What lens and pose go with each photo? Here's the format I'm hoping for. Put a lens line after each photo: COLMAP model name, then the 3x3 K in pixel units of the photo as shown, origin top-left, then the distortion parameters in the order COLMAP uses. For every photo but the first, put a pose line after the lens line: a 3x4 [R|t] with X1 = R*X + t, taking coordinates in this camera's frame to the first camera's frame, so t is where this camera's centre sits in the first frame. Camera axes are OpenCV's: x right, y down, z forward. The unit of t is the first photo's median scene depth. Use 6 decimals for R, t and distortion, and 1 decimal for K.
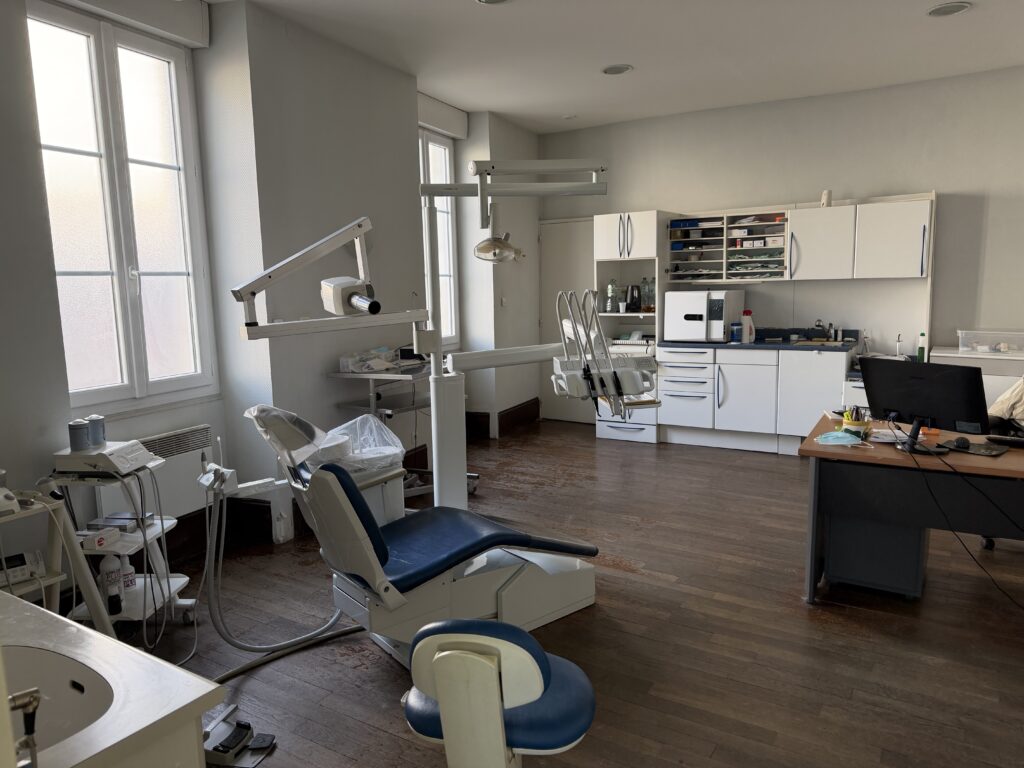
lens RADIAL K [[726.1, 0, 500.3], [0, 726.1, 399.7], [0, 0, 1]] dist [0.121122, -0.224922]
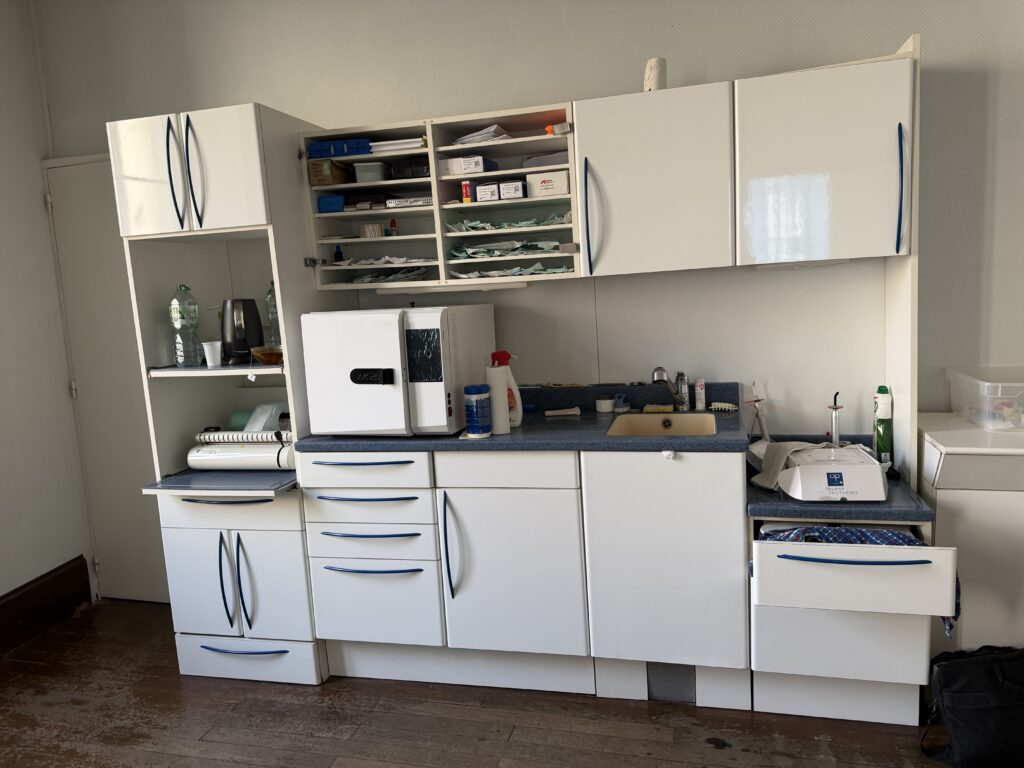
lens RADIAL K [[726.1, 0, 500.3], [0, 726.1, 399.7], [0, 0, 1]] dist [0.121122, -0.224922]
pose [[0.957016, -0.075447, 0.280050, 0.217043], [0.079759, 0.996806, -0.004014, -0.092125], [-0.278853, 0.026178, 0.959977, 0.599076]]
